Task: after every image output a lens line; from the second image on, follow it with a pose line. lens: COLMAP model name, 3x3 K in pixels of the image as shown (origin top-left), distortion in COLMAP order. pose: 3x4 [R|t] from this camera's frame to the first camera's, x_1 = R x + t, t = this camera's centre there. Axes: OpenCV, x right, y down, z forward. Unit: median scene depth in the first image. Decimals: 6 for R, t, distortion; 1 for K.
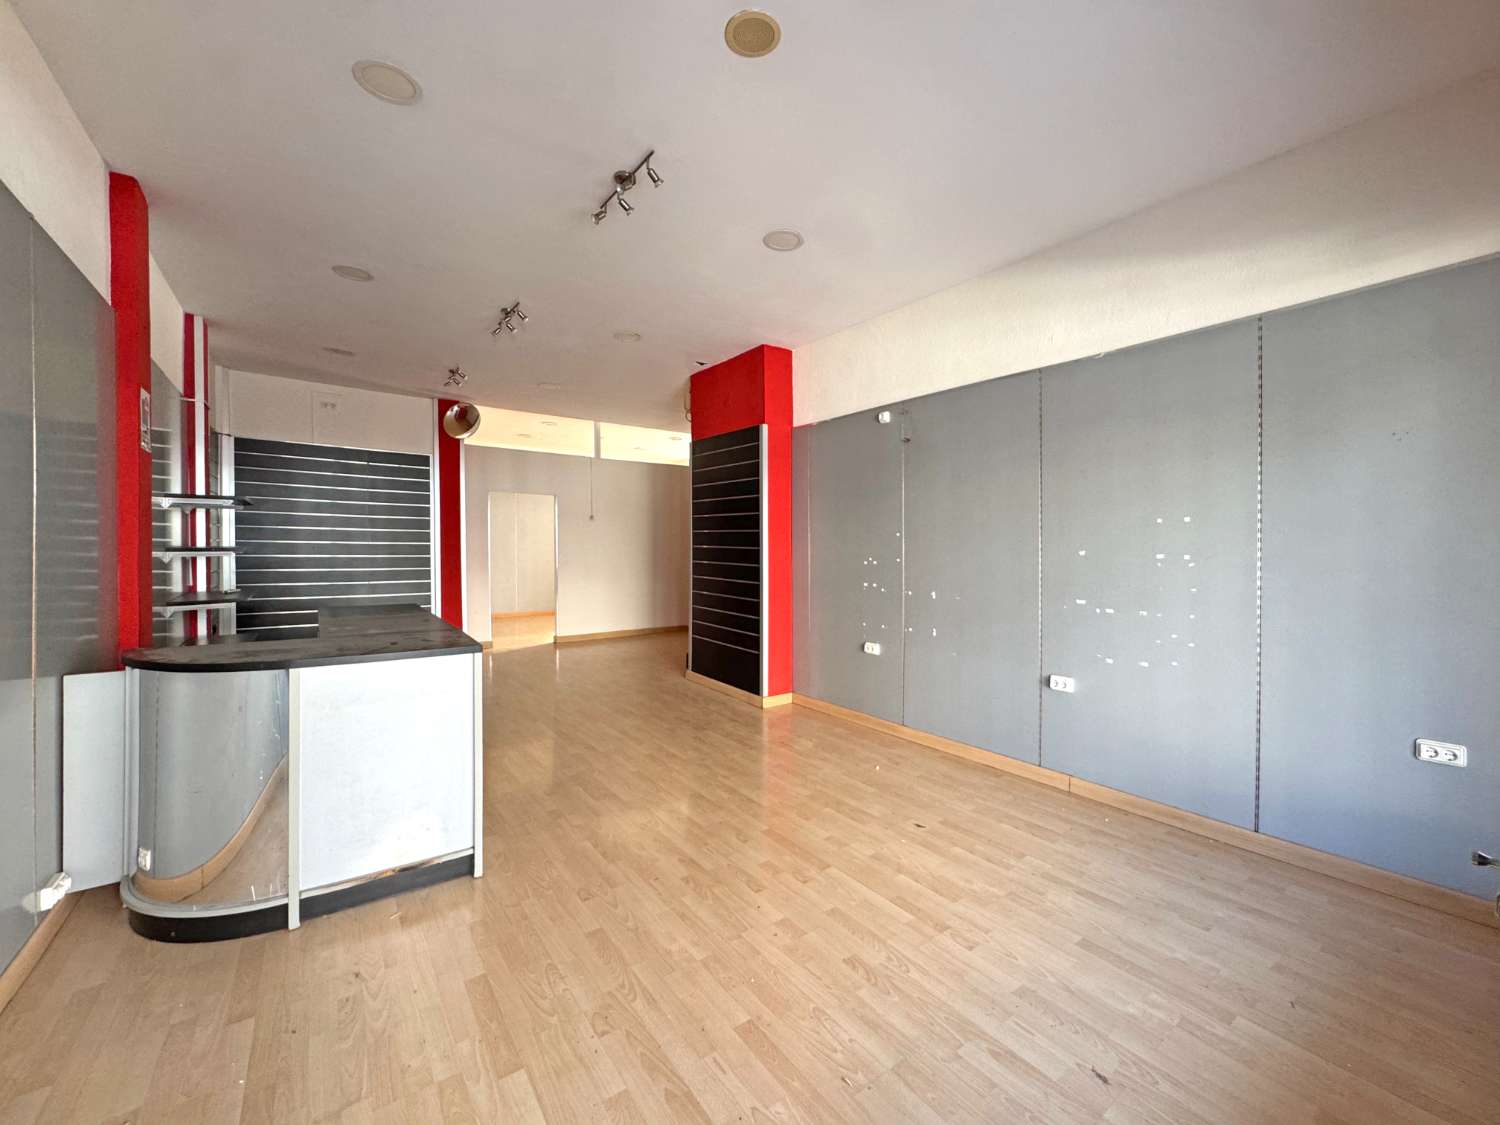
lens RADIAL K [[603.0, 0, 749.1], [0, 603.0, 546.9], [0, 0, 1]] dist [0.001812, 0.000950]
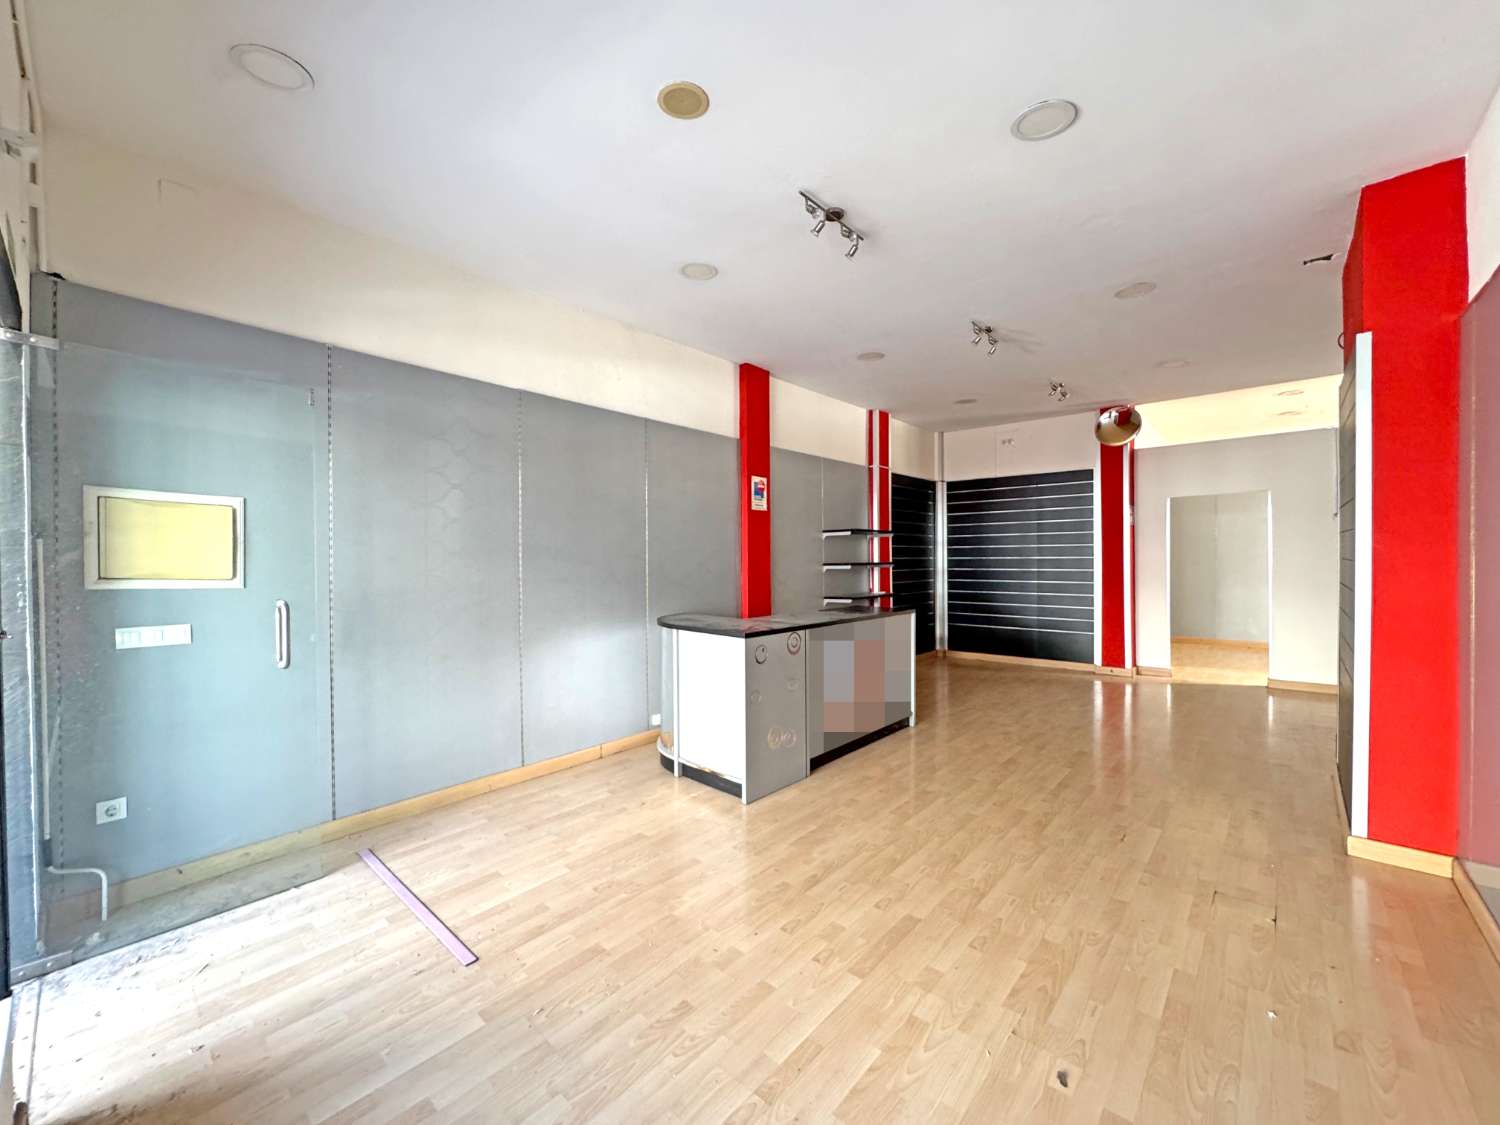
lens RADIAL K [[603.0, 0, 773.6], [0, 603.0, 560.9], [0, 0, 1]] dist [0.001812, 0.000950]
pose [[0.225641, -0.000607, -0.974210, 0.738905], [0.006252, 0.999980, 0.000825, -0.009337], [0.974190, -0.006277, 0.225641, 0.607804]]
